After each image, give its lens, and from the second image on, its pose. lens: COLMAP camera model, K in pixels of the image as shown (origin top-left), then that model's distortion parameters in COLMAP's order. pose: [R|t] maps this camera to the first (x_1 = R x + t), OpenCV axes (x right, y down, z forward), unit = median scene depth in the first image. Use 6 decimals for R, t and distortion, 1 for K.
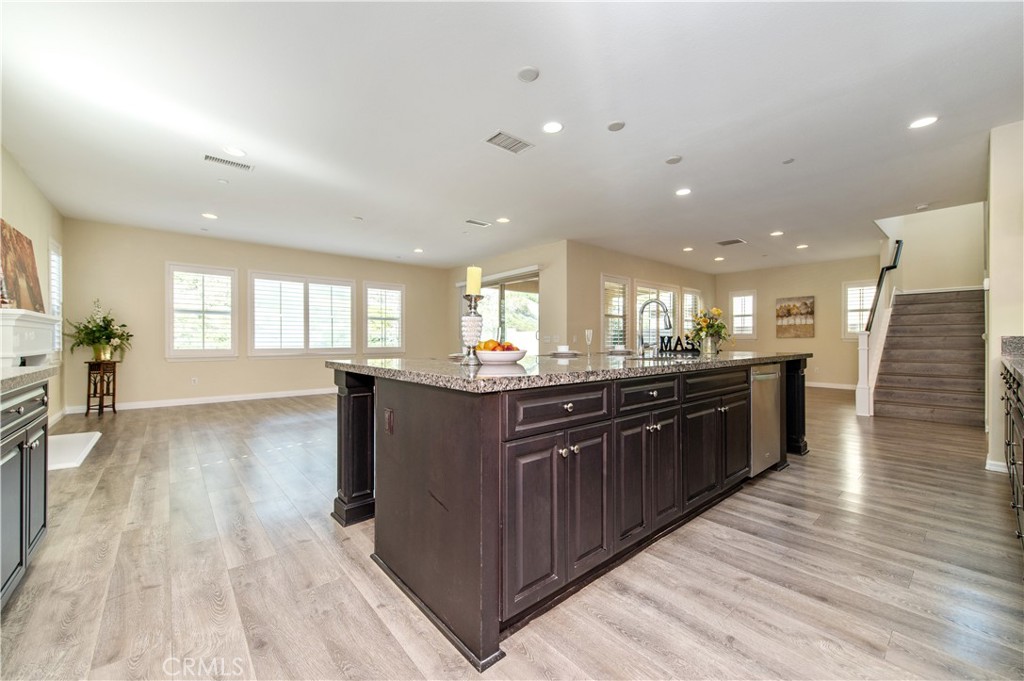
lens RADIAL K [[402.6, 0, 512.9], [0, 402.6, 340.0], [0, 0, 1]] dist [0.019734, 0.000048]
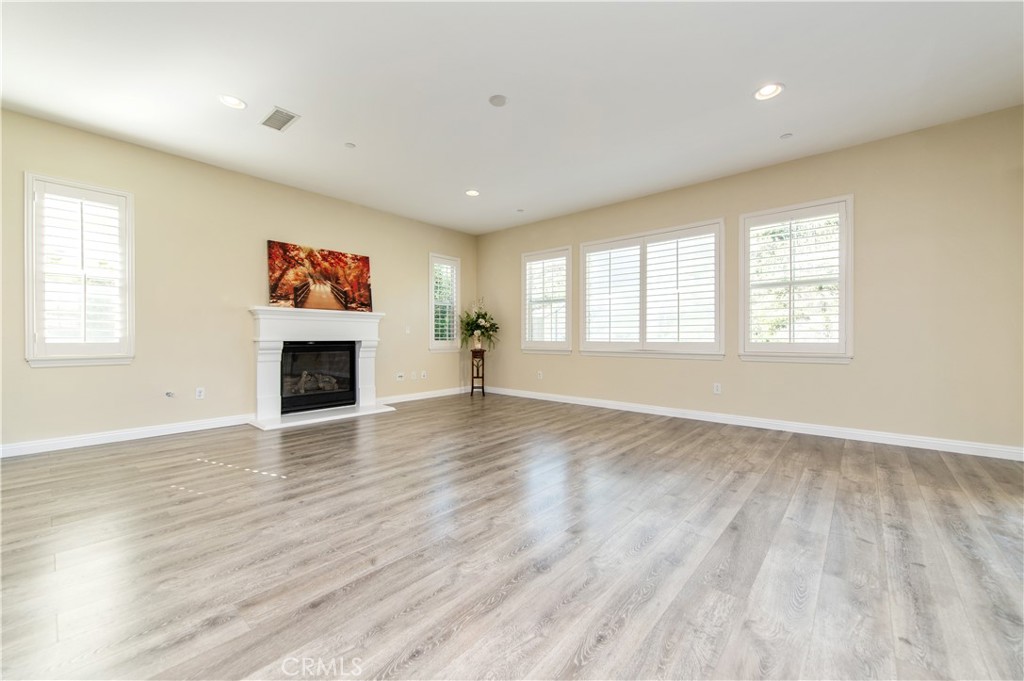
lens RADIAL K [[402.6, 0, 513.6], [0, 402.6, 341.8], [0, 0, 1]] dist [0.019734, 0.000048]
pose [[0.157271, 0.020676, -0.987339, 0.150742], [-0.000191, 0.999781, 0.020906, 0.007289], [0.987555, -0.003100, 0.157241, 0.893727]]
